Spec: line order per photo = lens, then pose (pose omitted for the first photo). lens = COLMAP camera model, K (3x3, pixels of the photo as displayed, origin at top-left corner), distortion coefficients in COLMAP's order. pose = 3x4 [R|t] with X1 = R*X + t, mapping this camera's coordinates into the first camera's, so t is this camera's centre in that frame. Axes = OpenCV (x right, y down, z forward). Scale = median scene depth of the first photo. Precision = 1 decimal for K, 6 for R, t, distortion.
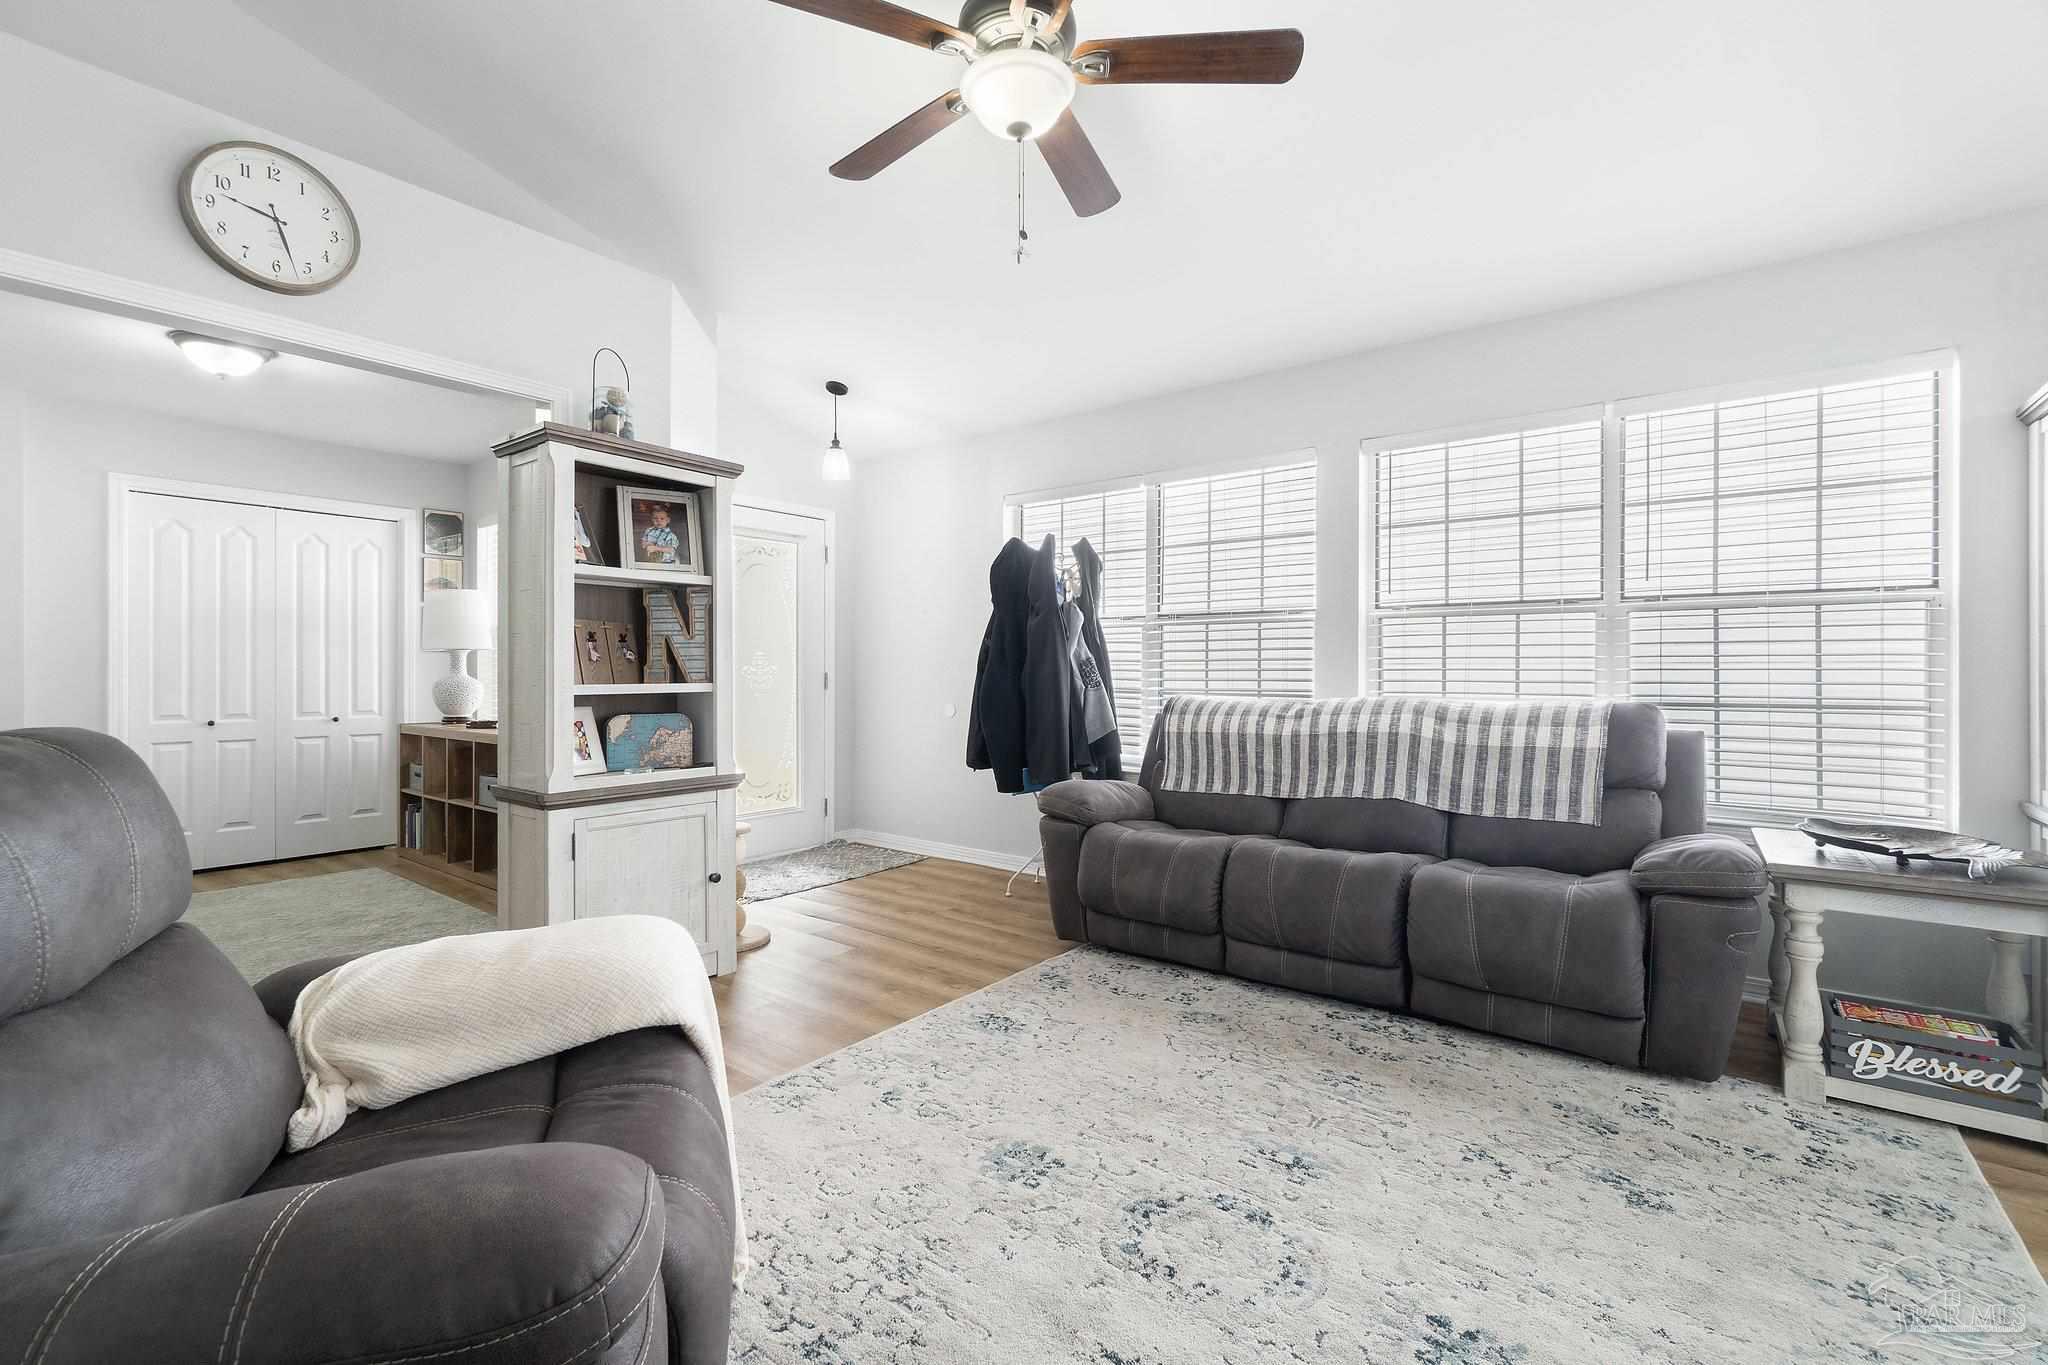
lens RADIAL K [[881.6, 0, 1024.3], [0, 881.6, 671.4], [0, 0, 1]] dist [-0.004780, 0.001496]
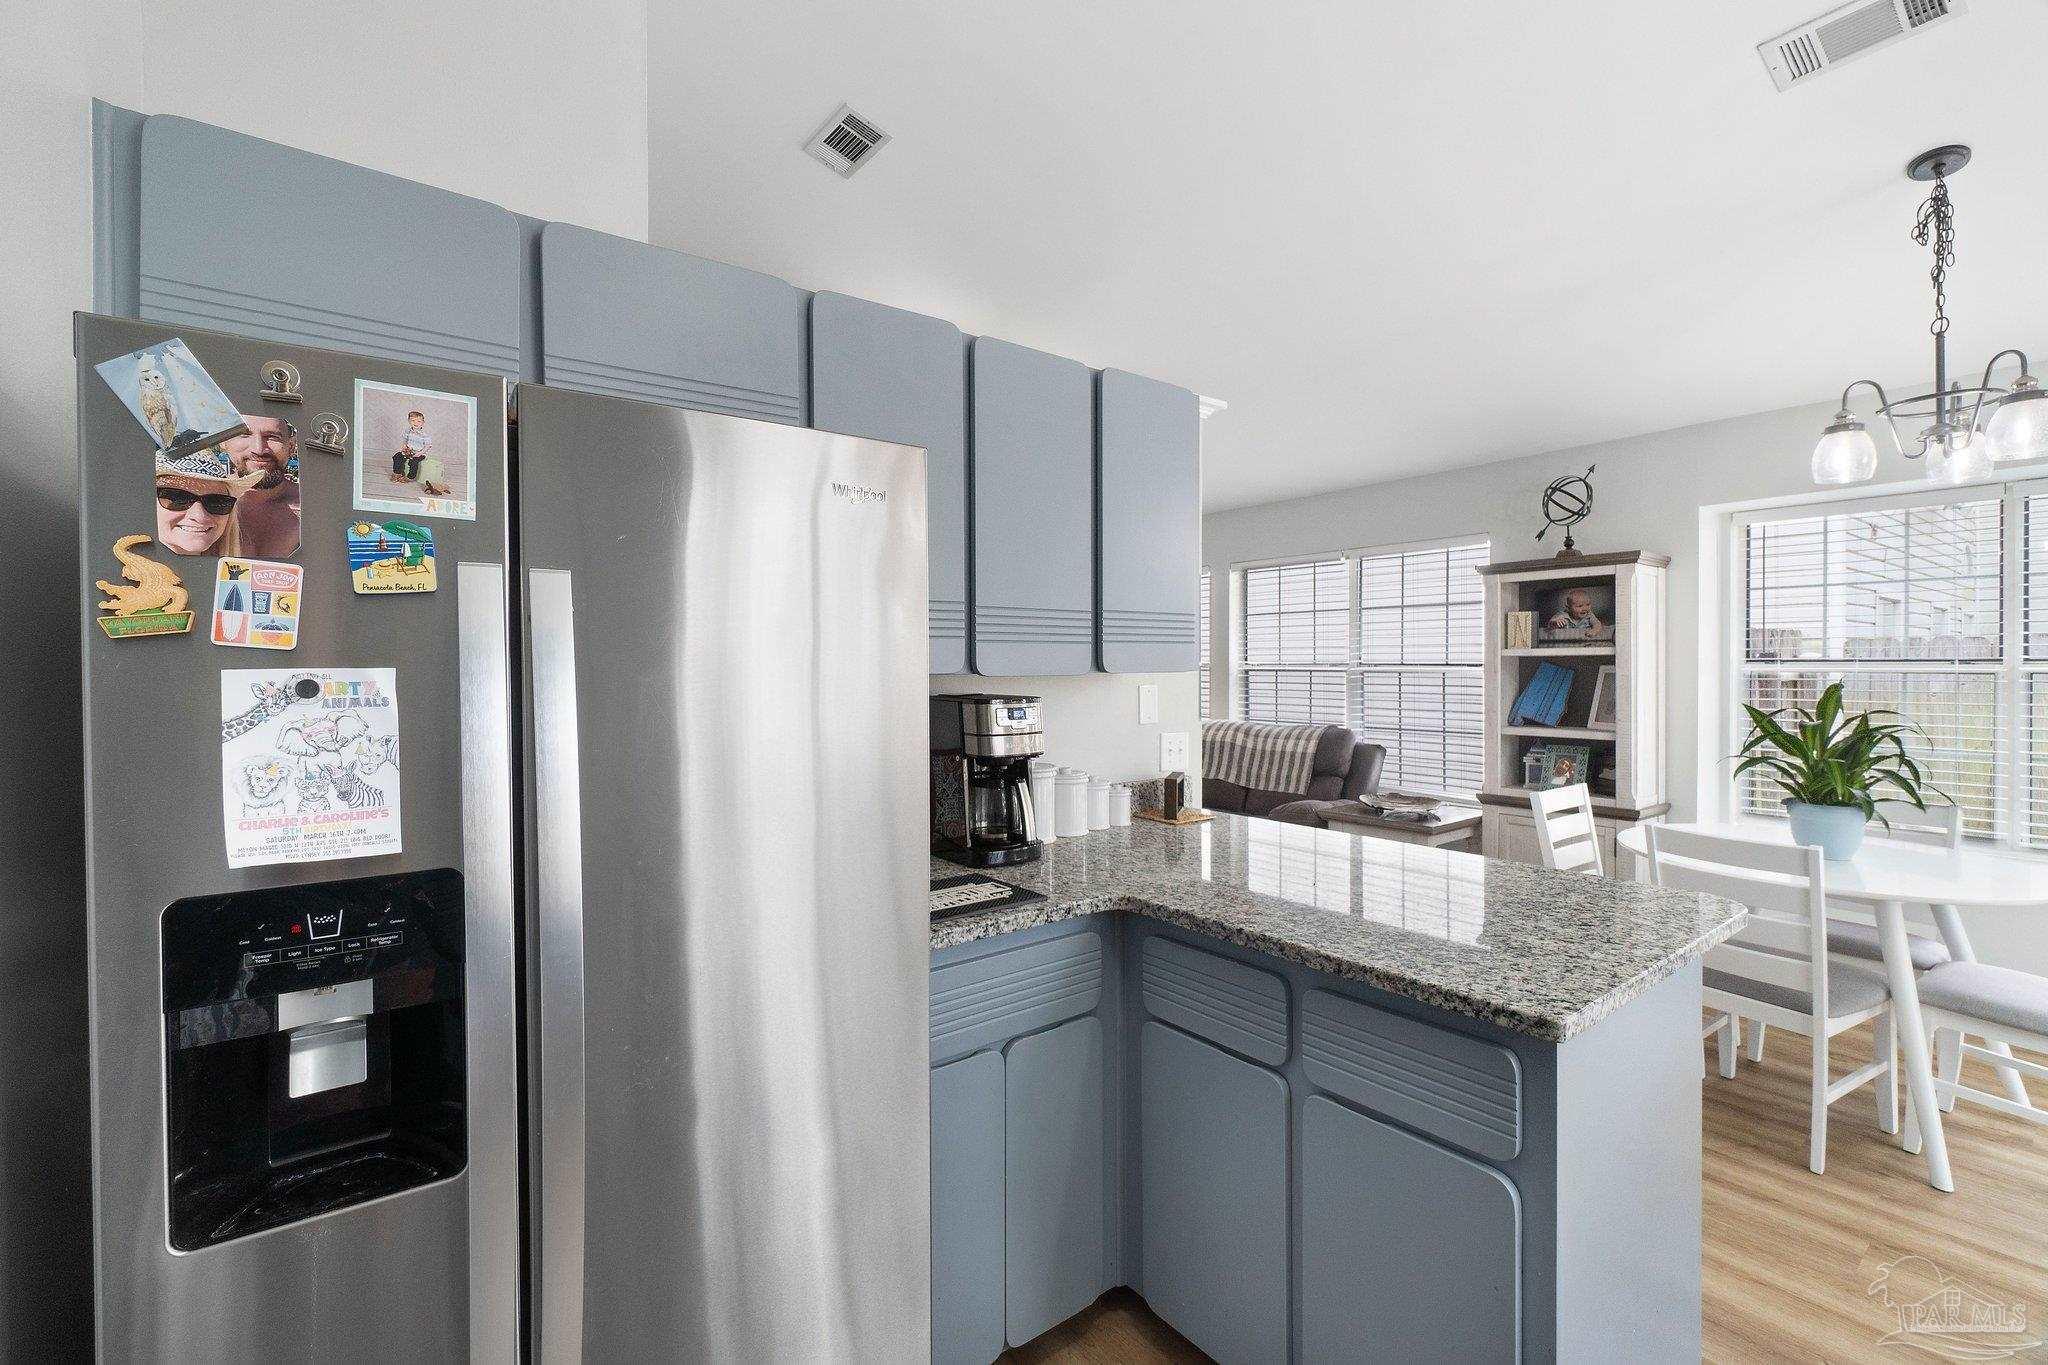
lens RADIAL K [[881.6, 0, 1027.2], [0, 881.6, 675.6], [0, 0, 1]] dist [-0.004780, 0.001496]
pose [[0.966979, -0.001459, -0.254852, 0.501820], [0.004568, 0.999922, 0.011607, -0.084568], [0.254815, -0.012388, 0.966910, -0.800053]]
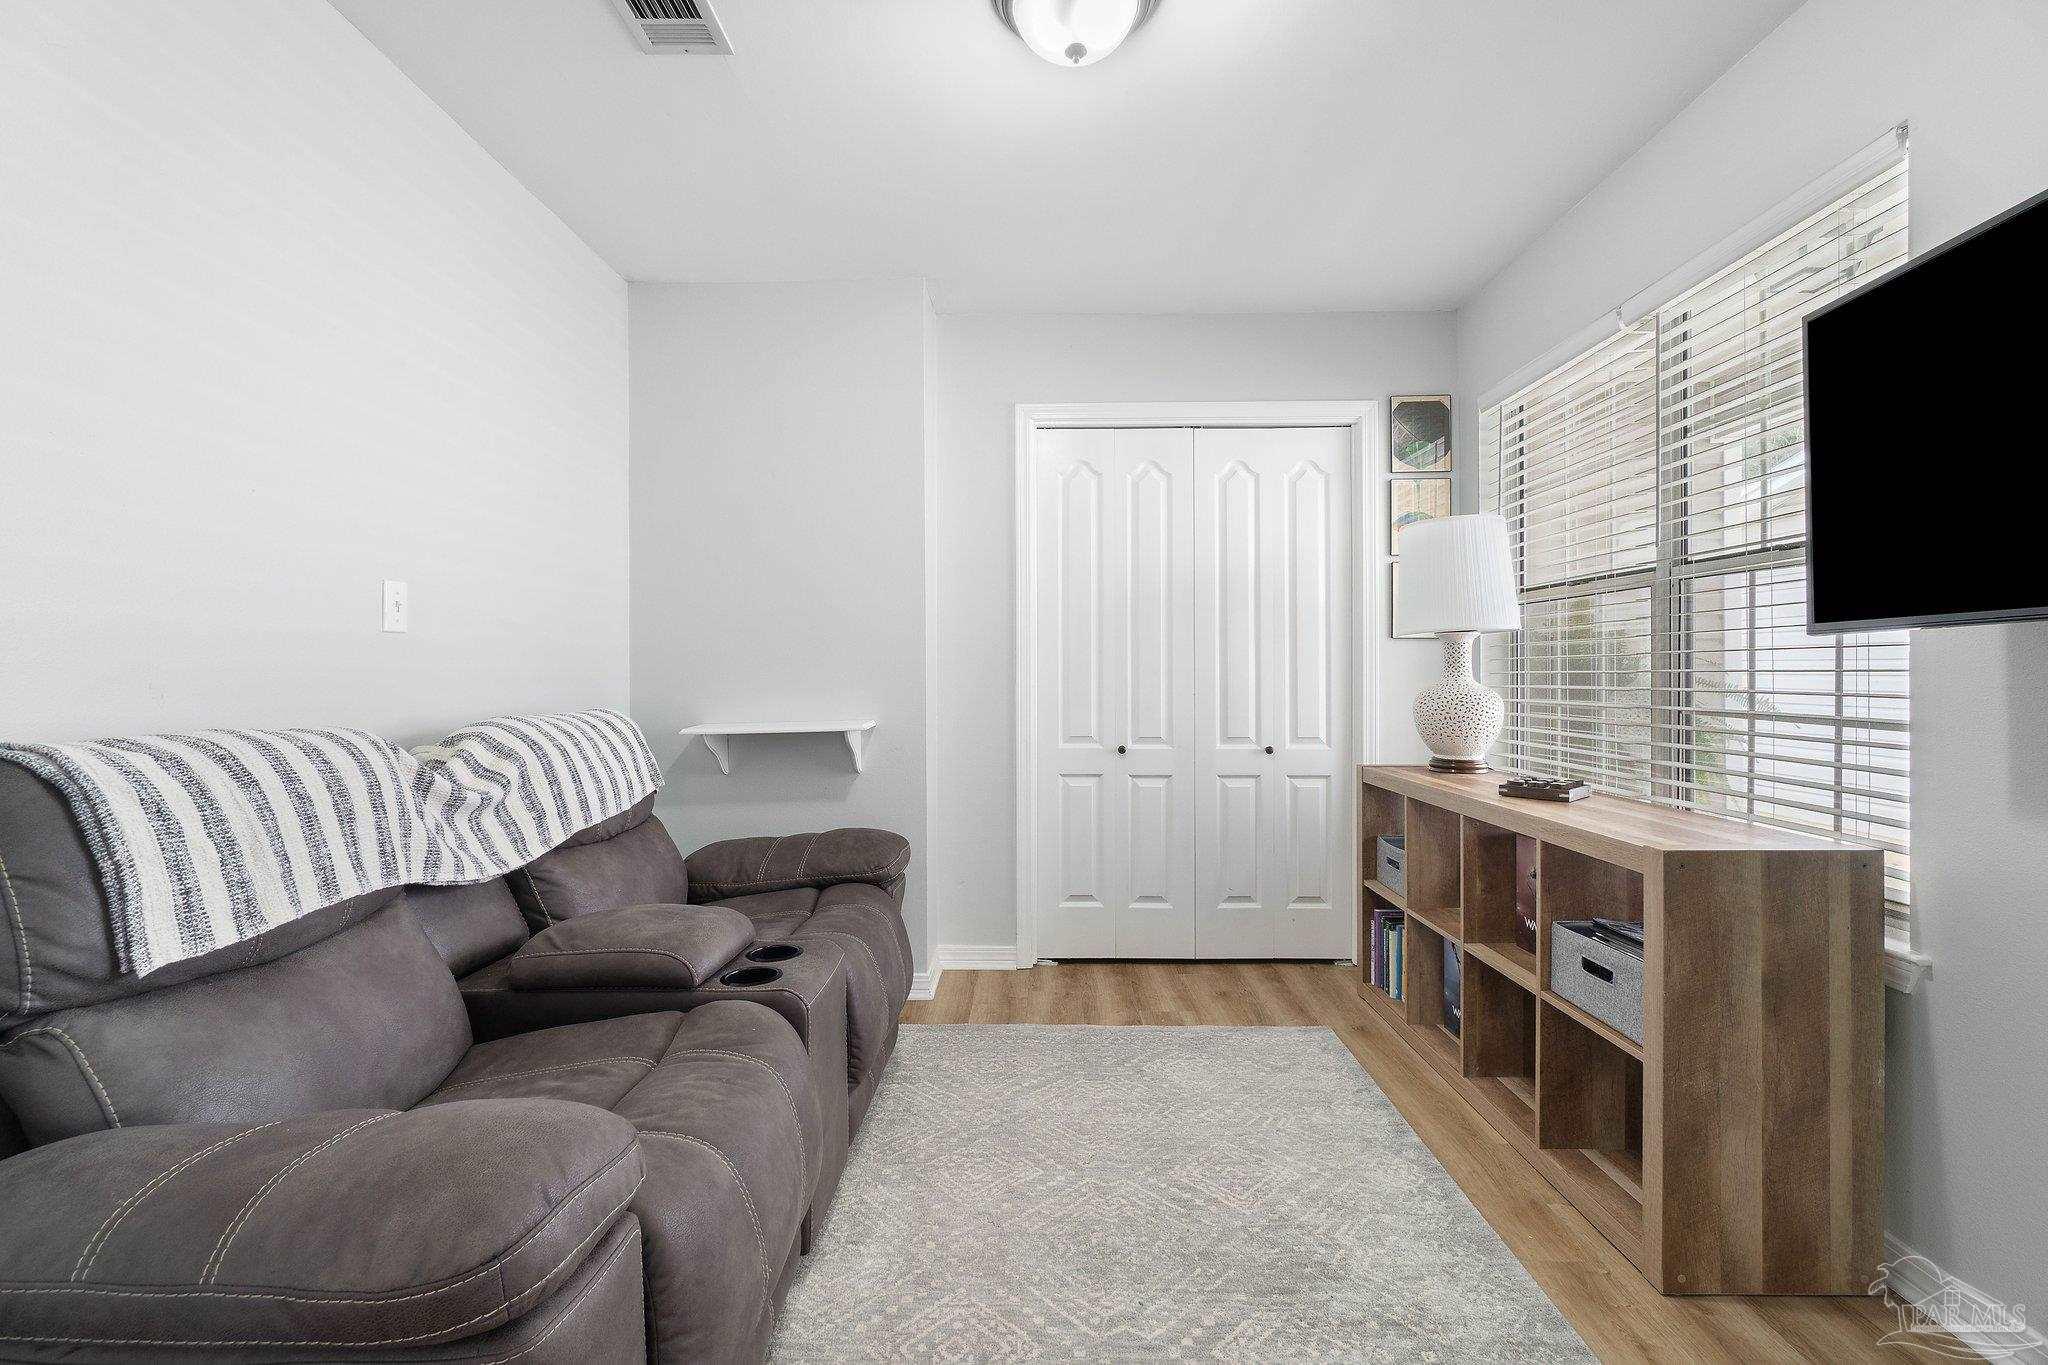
lens RADIAL K [[881.6, 0, 1030.1], [0, 881.6, 673.9], [0, 0, 1]] dist [-0.004780, 0.001496]
pose [[0.601418, -0.003909, -0.798925, -0.612660], [0.003196, 0.999992, -0.002488, 0.001534], [0.798928, -0.001057, 0.601426, 0.776922]]
